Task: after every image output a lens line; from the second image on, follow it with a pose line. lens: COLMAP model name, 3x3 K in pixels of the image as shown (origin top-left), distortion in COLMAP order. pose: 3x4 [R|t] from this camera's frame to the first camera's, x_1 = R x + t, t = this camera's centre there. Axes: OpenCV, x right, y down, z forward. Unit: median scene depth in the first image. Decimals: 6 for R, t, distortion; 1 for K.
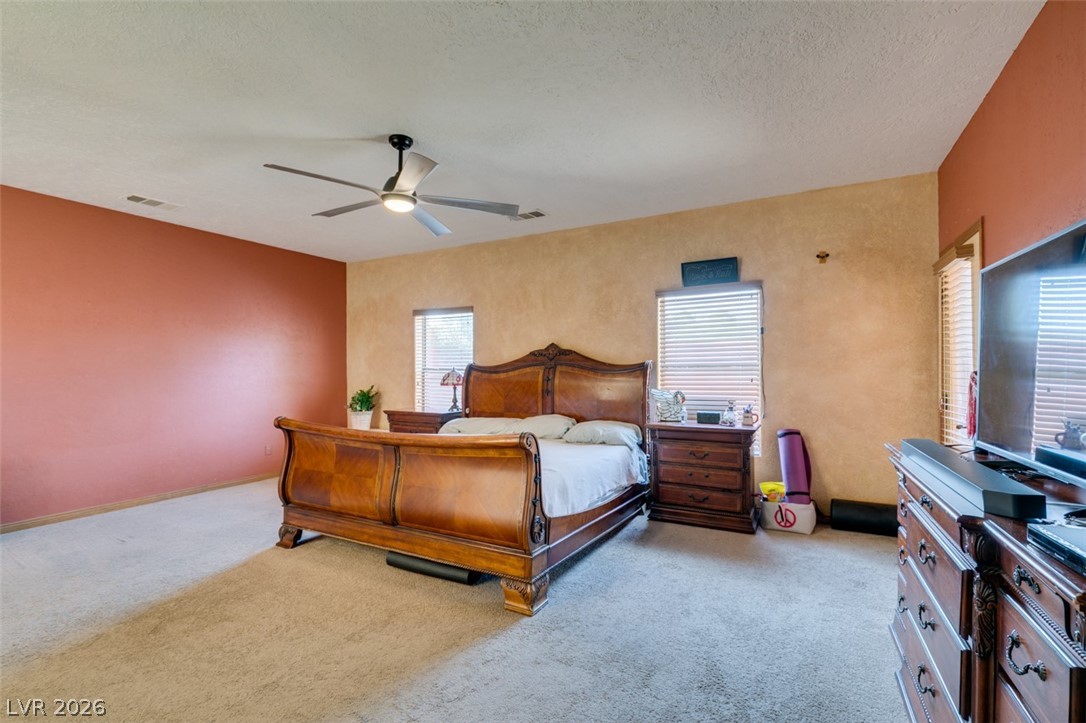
lens RADIAL K [[485.9, 0, 543.0], [0, 485.9, 365.7], [0, 0, 1]] dist [0.001177, -0.001482]
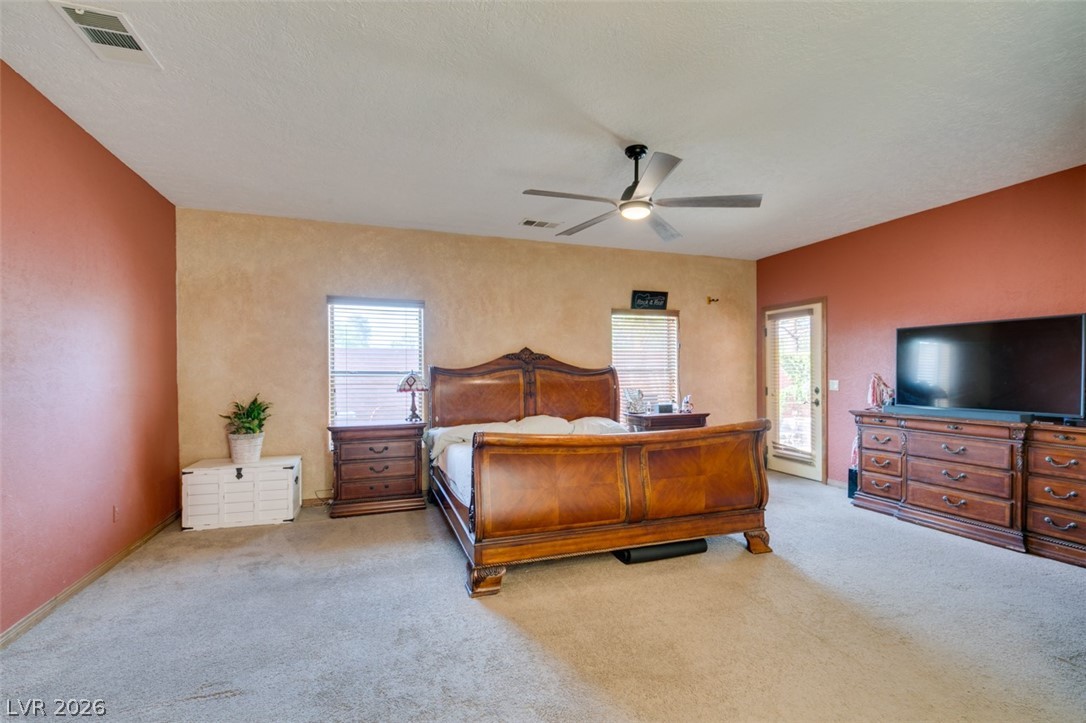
lens RADIAL K [[485.9, 0, 543.0], [0, 485.9, 365.7], [0, 0, 1]] dist [0.001177, -0.001482]
pose [[0.672775, 0.015614, 0.739683, -0.734000], [-0.004133, 0.999841, -0.017347, 0.010864], [-0.739836, 0.008613, 0.672732, 0.278780]]
